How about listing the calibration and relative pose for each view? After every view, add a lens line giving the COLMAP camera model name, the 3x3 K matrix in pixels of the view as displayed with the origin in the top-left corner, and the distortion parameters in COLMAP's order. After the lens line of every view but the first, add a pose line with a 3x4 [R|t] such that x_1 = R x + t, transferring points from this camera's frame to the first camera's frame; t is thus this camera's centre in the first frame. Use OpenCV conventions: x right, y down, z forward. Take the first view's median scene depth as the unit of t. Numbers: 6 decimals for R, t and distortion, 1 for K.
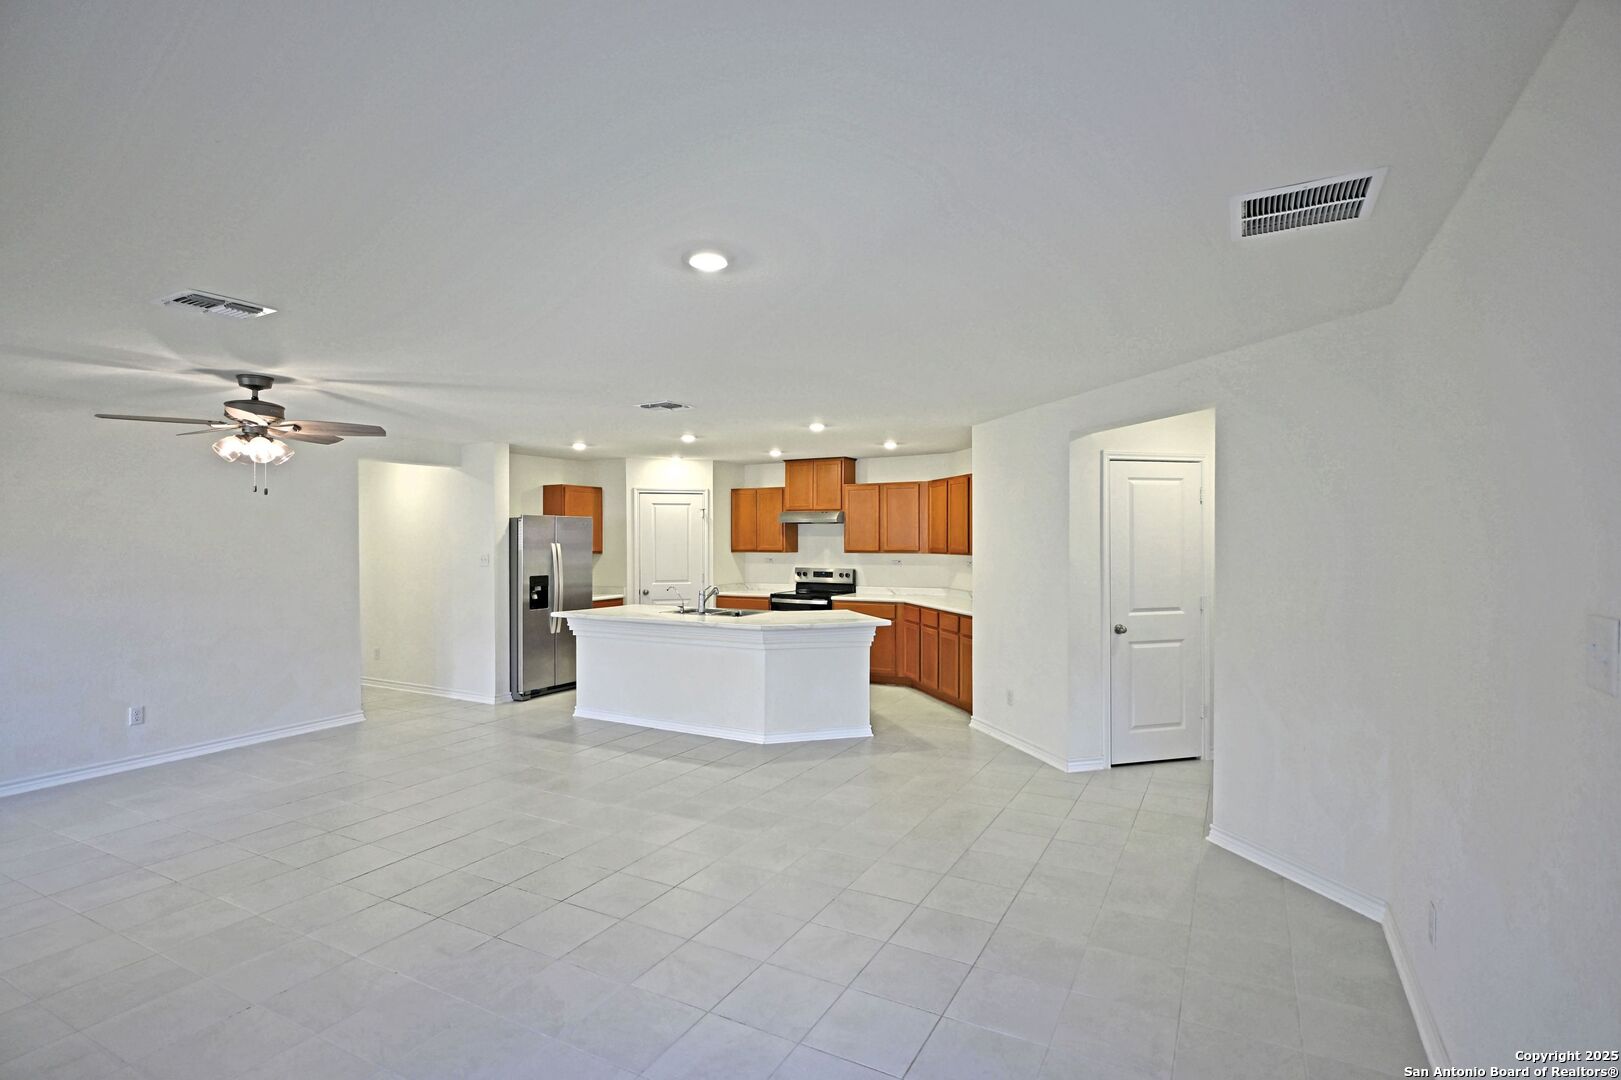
lens RADIAL K [[805.9, 0, 824.6], [0, 805.9, 539.6], [0, 0, 1]] dist [0.003576, 0.000457]
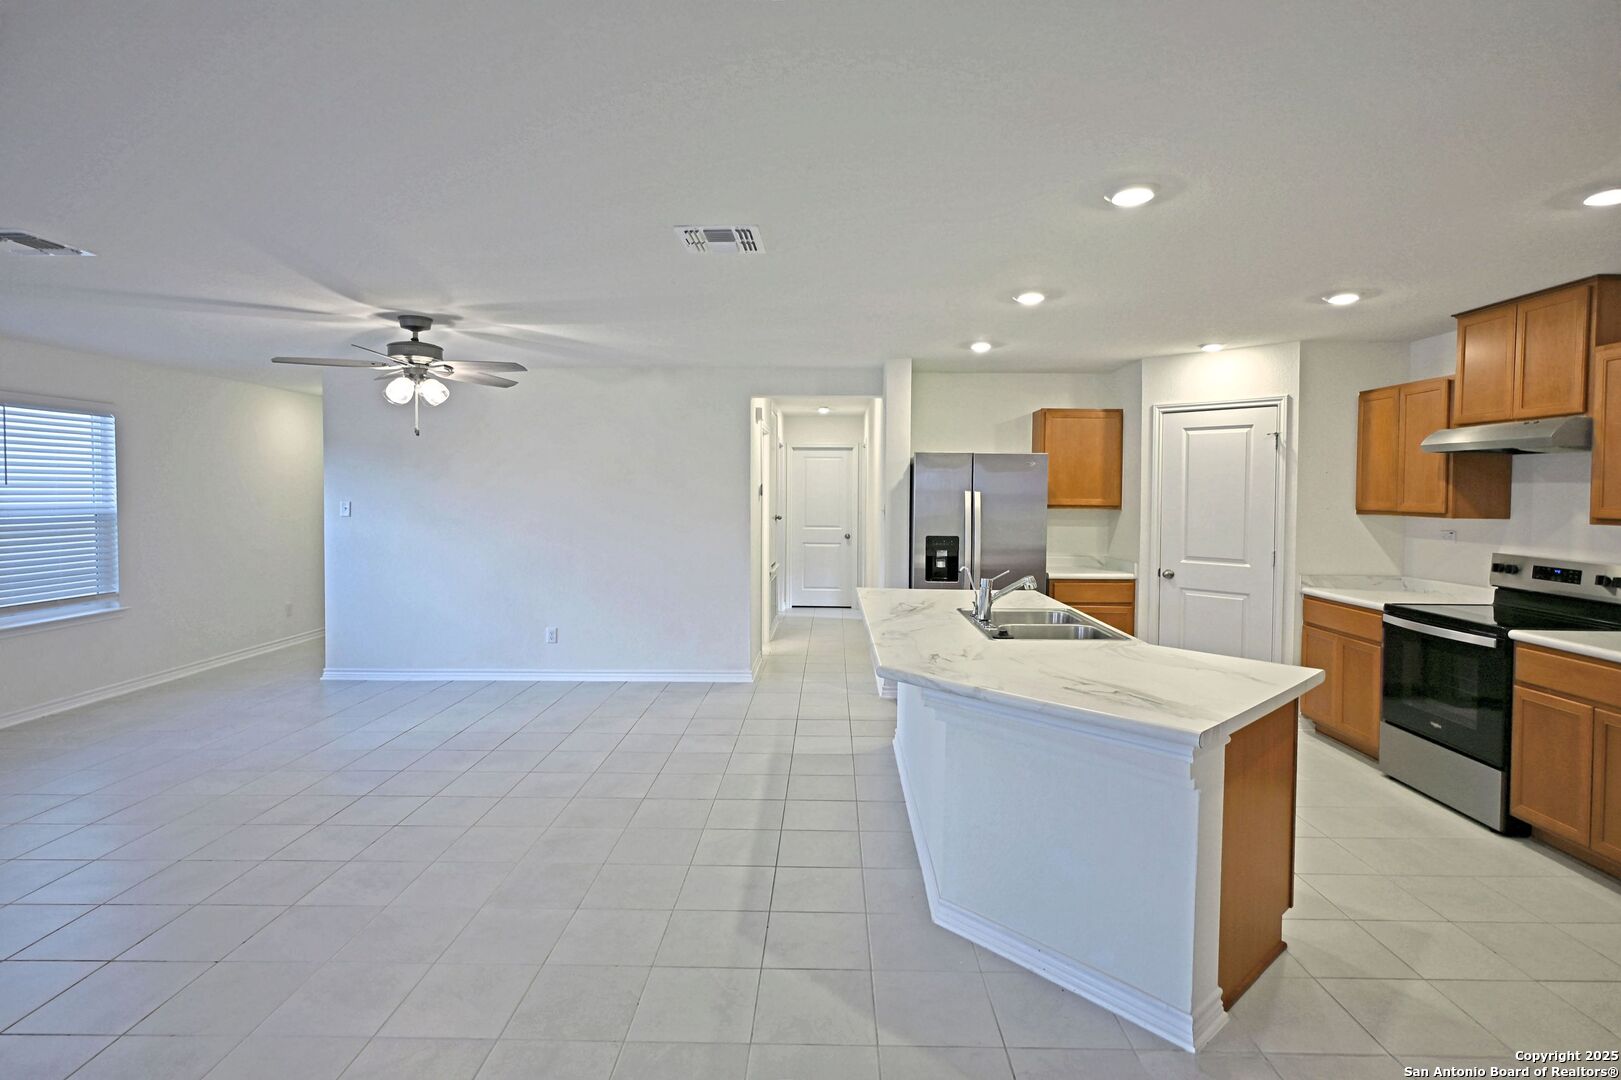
lens RADIAL K [[805.9, 0, 799.6], [0, 805.9, 500.6], [0, 0, 1]] dist [0.003576, 0.000457]
pose [[0.448453, 0.017840, -0.893628, 0.233984], [-0.009399, 0.999840, 0.015244, 0.002974], [0.893757, 0.001563, 0.448548, 0.560236]]
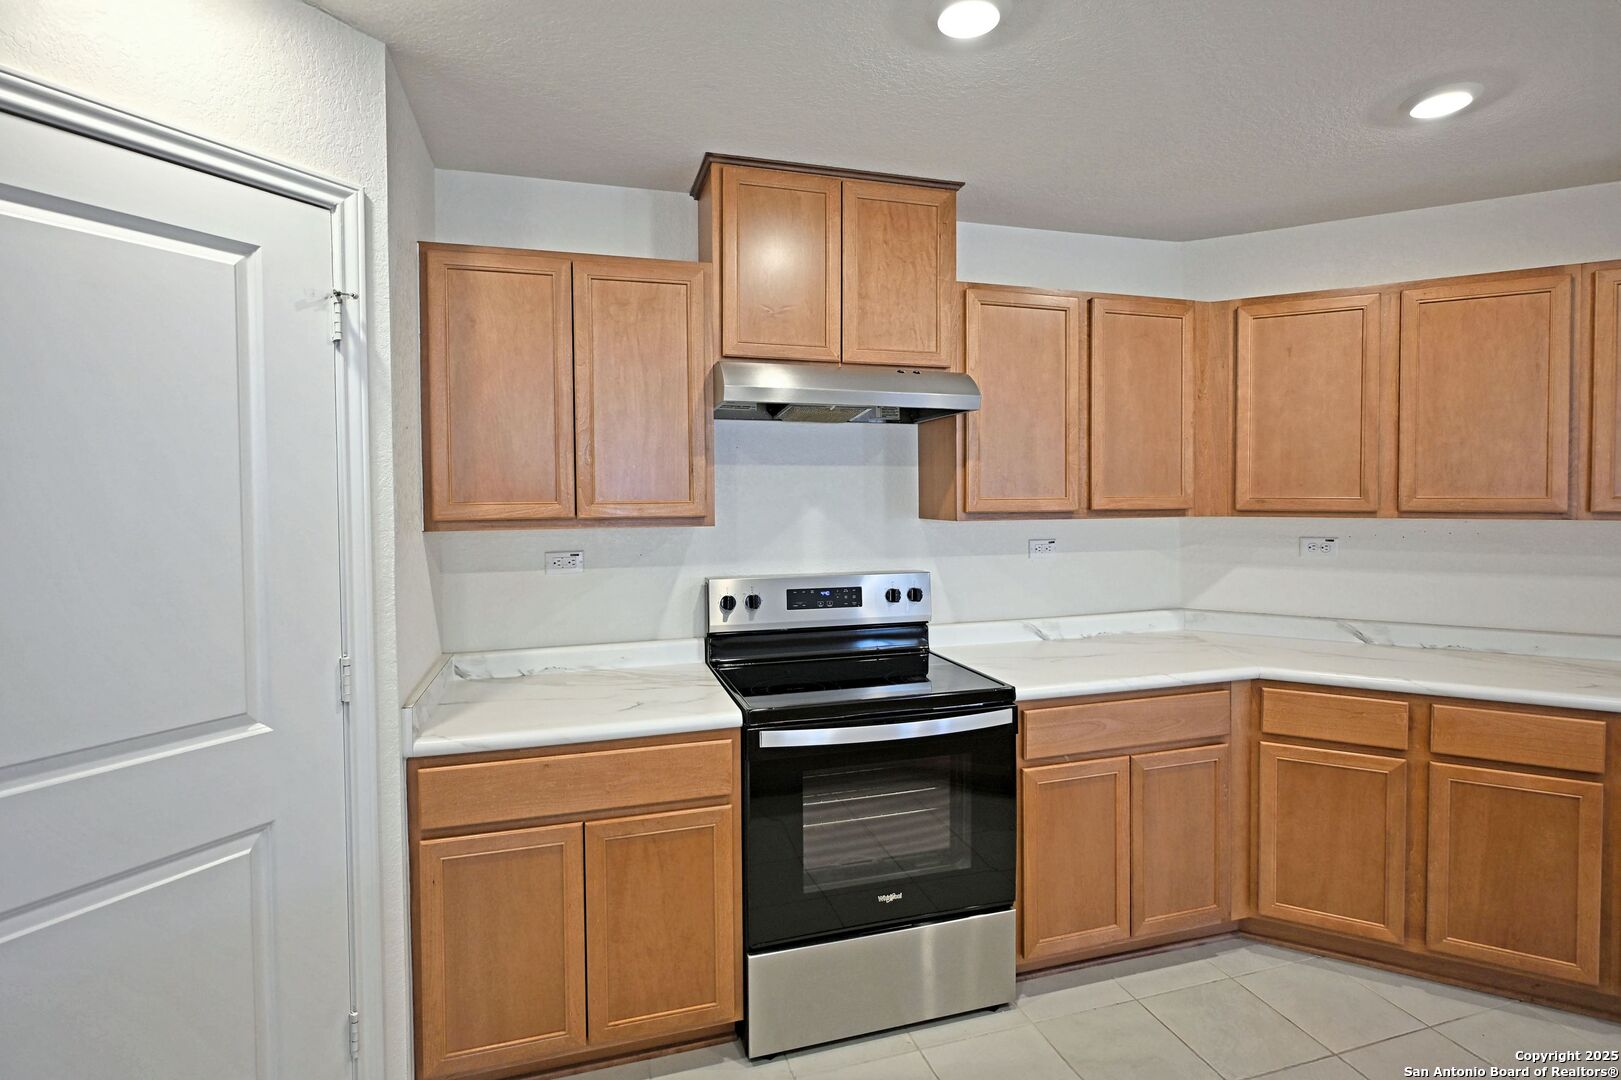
lens RADIAL K [[805.9, 0, 846.9], [0, 805.9, 509.0], [0, 0, 1]] dist [0.003576, 0.000457]
pose [[0.695387, -0.017820, 0.718414, -0.242052], [0.005782, 0.999799, 0.019204, 0.007657], [-0.718612, -0.009200, 0.695350, 0.958775]]
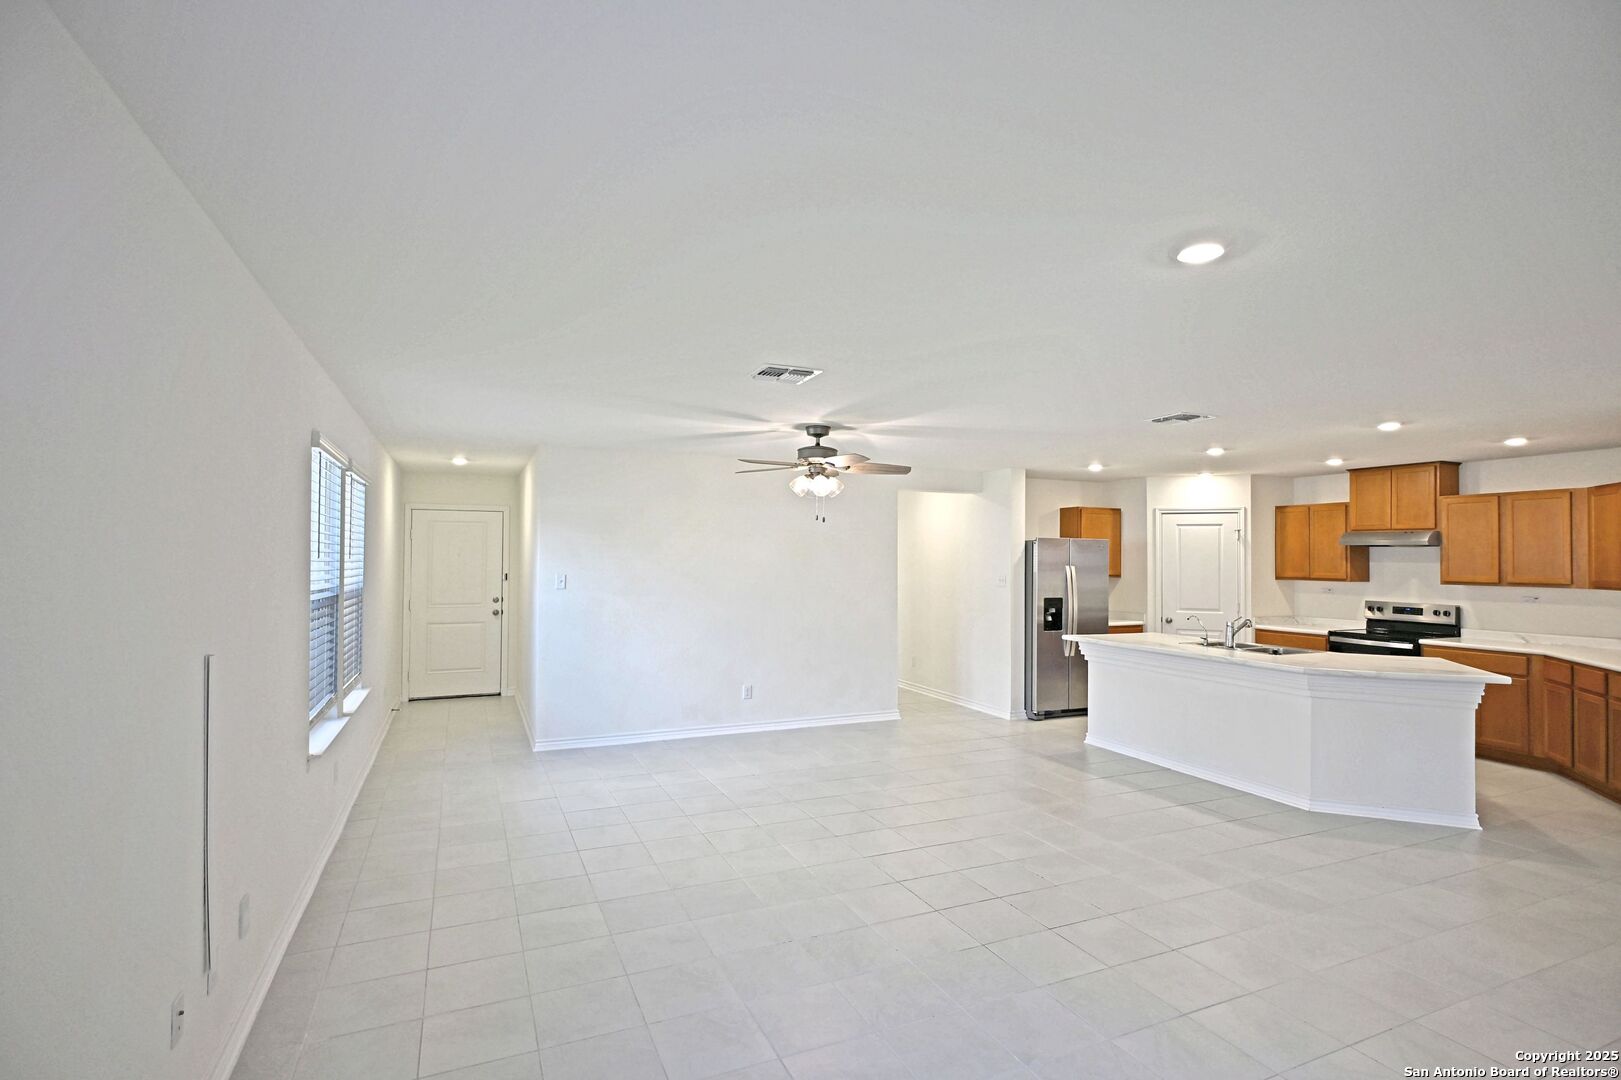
lens RADIAL K [[805.9, 0, 809.4], [0, 805.9, 536.9], [0, 0, 1]] dist [0.003576, 0.000457]
pose [[0.792380, -0.006309, -0.609995, 0.020173], [-0.013311, 0.999530, -0.027628, 0.000456], [0.609883, 0.030011, 0.791923, 0.011909]]
